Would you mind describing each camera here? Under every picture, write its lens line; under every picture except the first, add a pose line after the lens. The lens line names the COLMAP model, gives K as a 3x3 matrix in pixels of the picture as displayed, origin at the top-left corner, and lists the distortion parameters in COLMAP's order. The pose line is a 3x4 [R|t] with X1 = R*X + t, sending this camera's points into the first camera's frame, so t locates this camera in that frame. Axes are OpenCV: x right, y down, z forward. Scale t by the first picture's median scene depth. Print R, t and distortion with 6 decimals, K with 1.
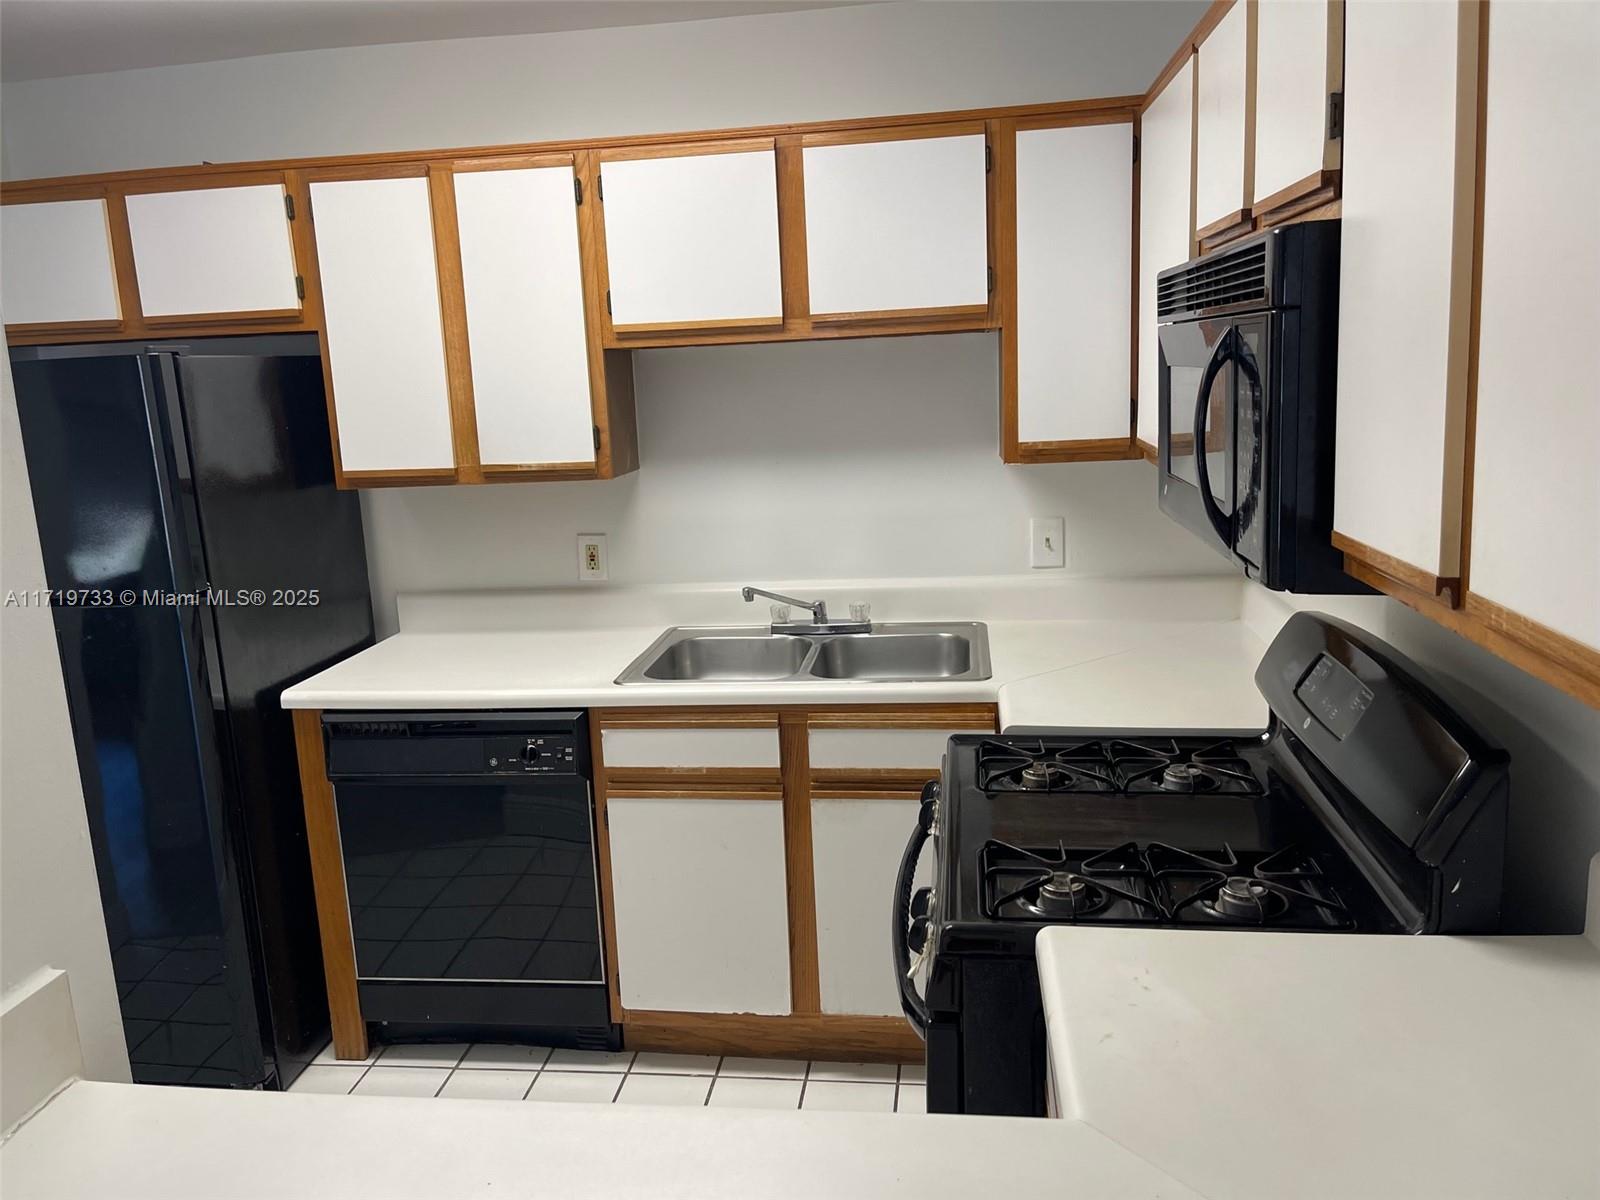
lens RADIAL K [[1217.1, 0, 799.9], [0, 1217.1, 597.0], [0, 0, 1]] dist [0.037564, -0.003939]
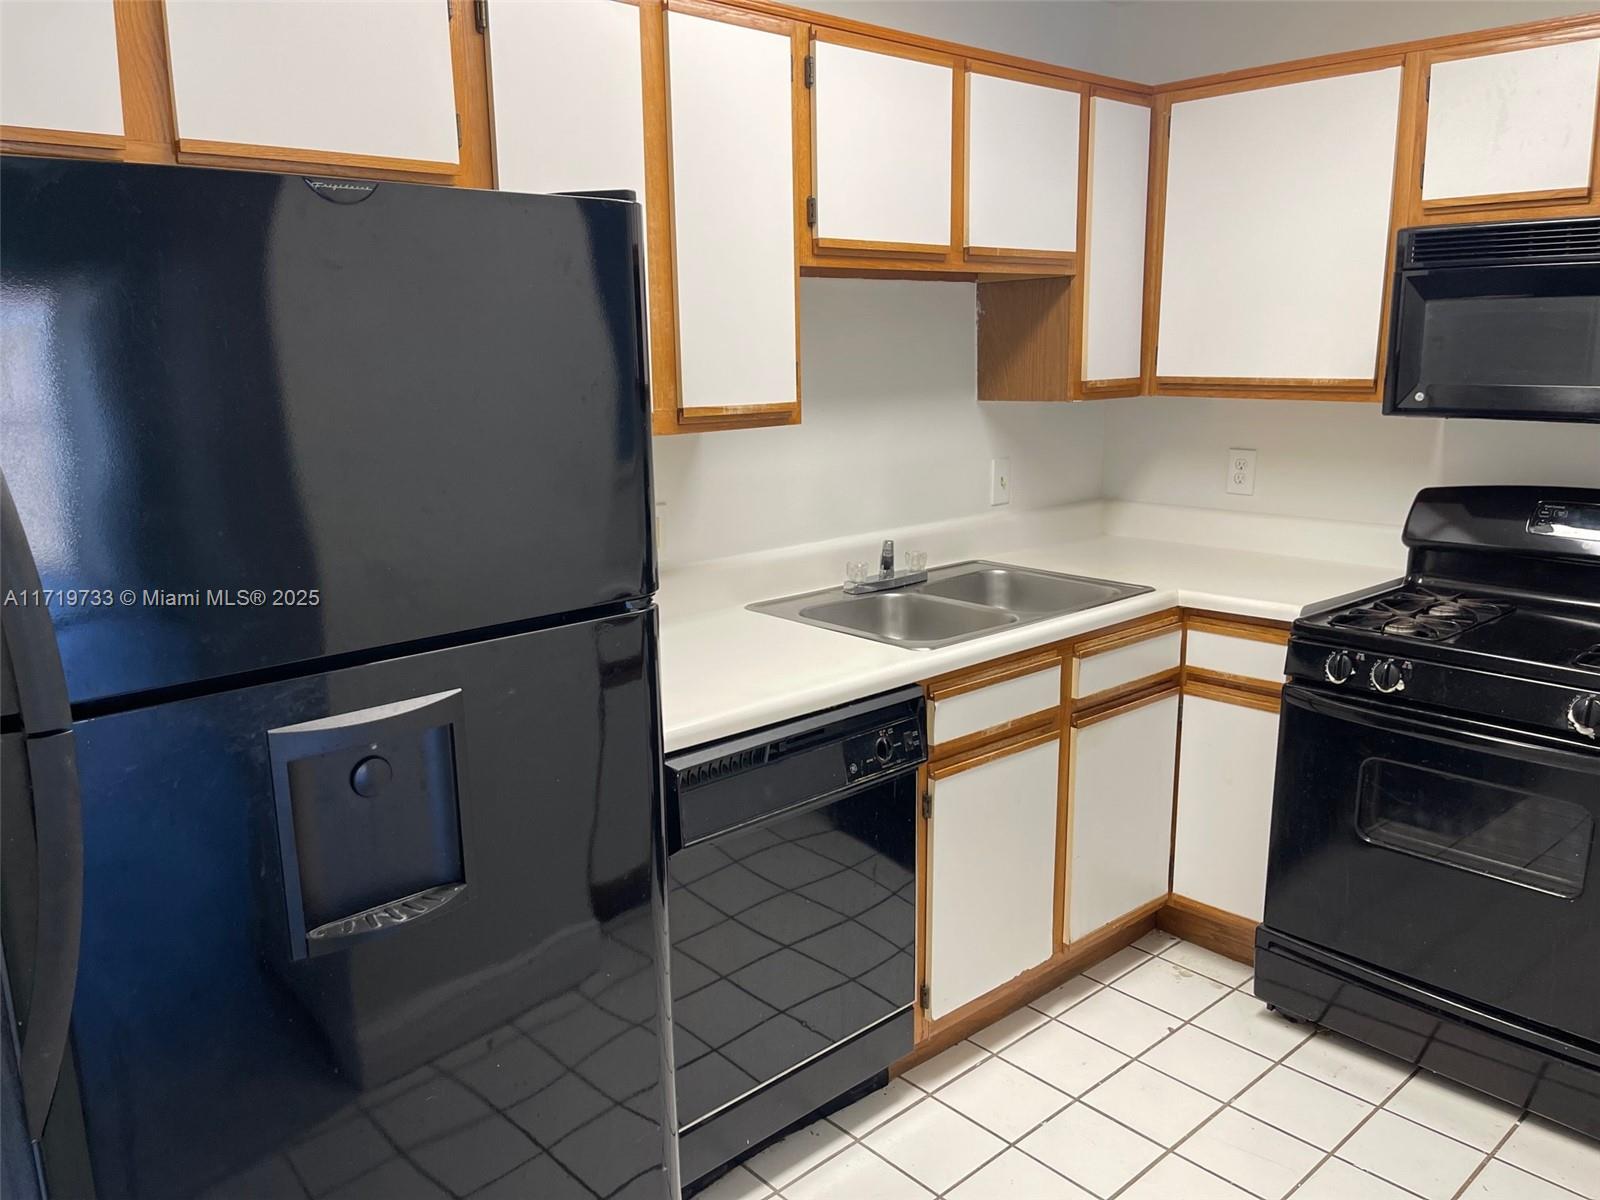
lens RADIAL K [[1217.1, 0, 798.2], [0, 1217.1, 599.8], [0, 0, 1]] dist [0.037564, -0.003939]
pose [[0.653937, -0.121169, 0.746783, -0.845617], [0.130704, 0.990343, 0.046234, -0.016288], [-0.745173, 0.067374, 0.663459, 0.478426]]
